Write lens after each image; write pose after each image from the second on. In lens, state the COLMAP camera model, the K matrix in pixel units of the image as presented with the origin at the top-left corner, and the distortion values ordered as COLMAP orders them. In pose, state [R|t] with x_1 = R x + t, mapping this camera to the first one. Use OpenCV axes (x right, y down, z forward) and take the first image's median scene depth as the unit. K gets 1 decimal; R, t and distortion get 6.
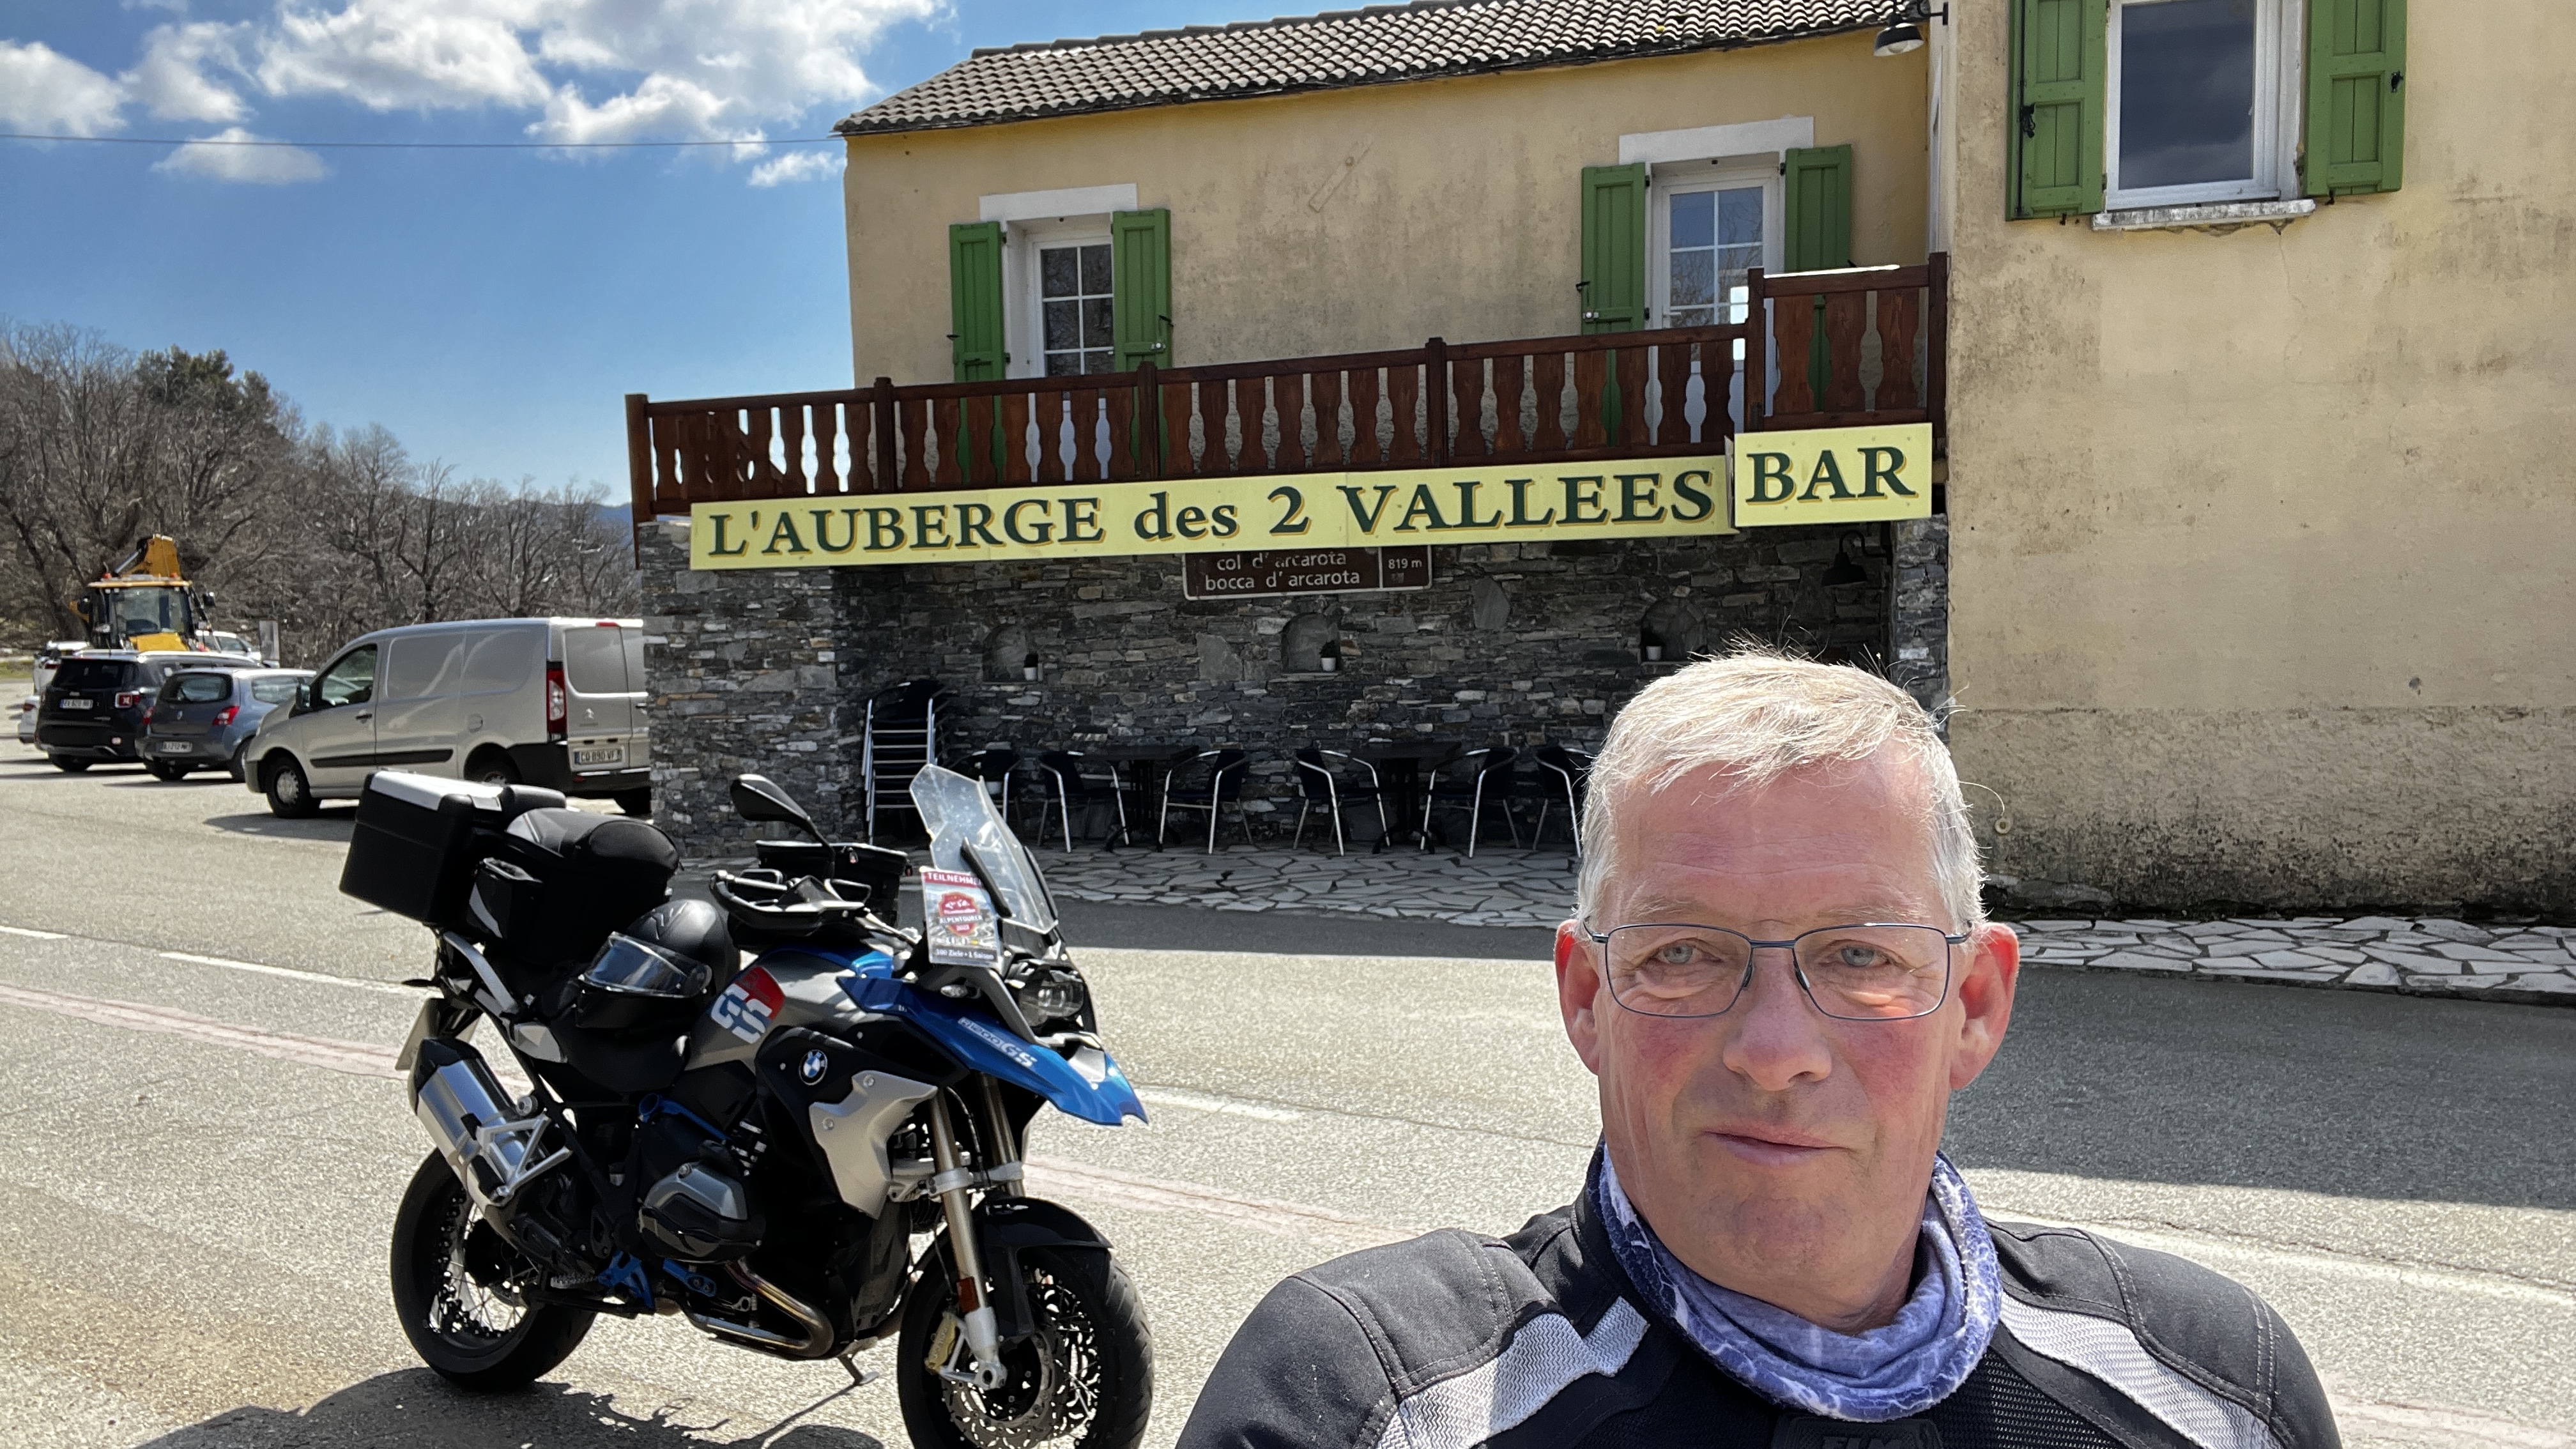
lens RADIAL K [[1812.1, 0, 1288.0], [0, 1812.1, 724.5], [0, 0, 1]] dist [0.034909, -0.052740]
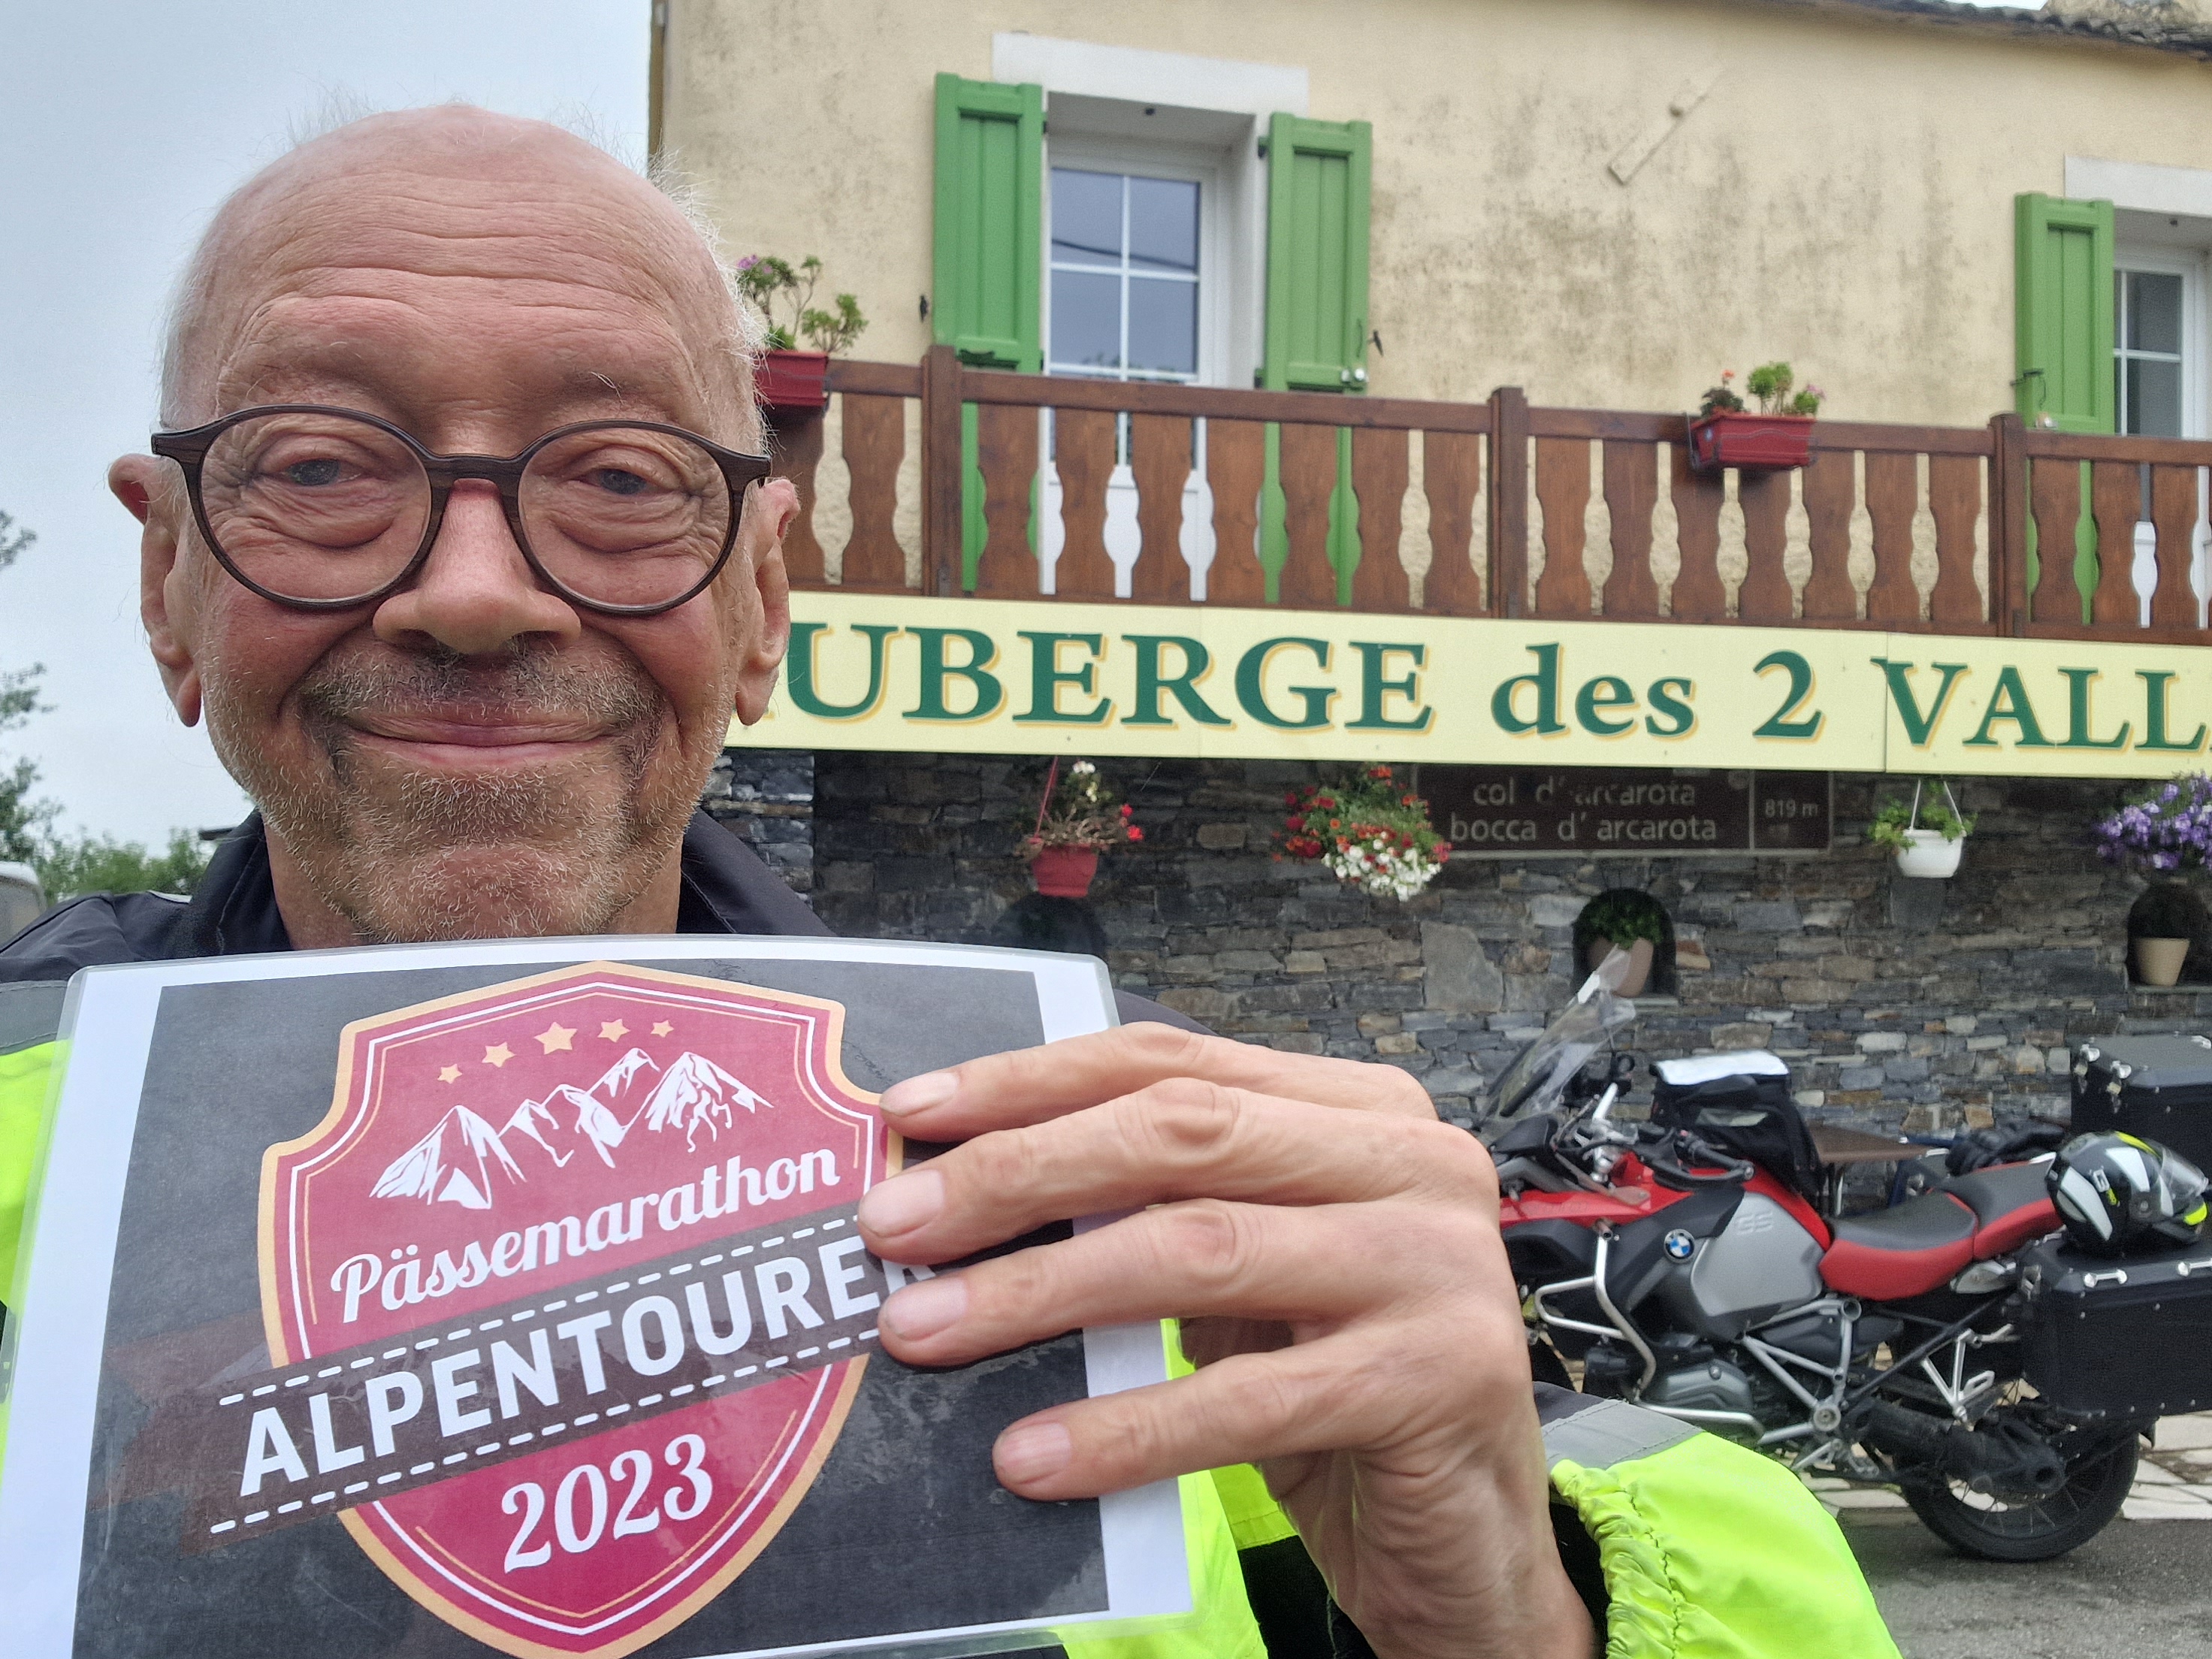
lens RADIAL K [[2060.7, 0, 1106.0], [0, 2060.7, 829.5], [0, 0, 1]] dist [0.156754, -0.355627]
pose [[0.860280, 0.046005, 0.507742, -0.453242], [0.005036, 0.995105, -0.098697, -0.018901], [-0.509798, 0.087464, 0.855837, 0.552214]]
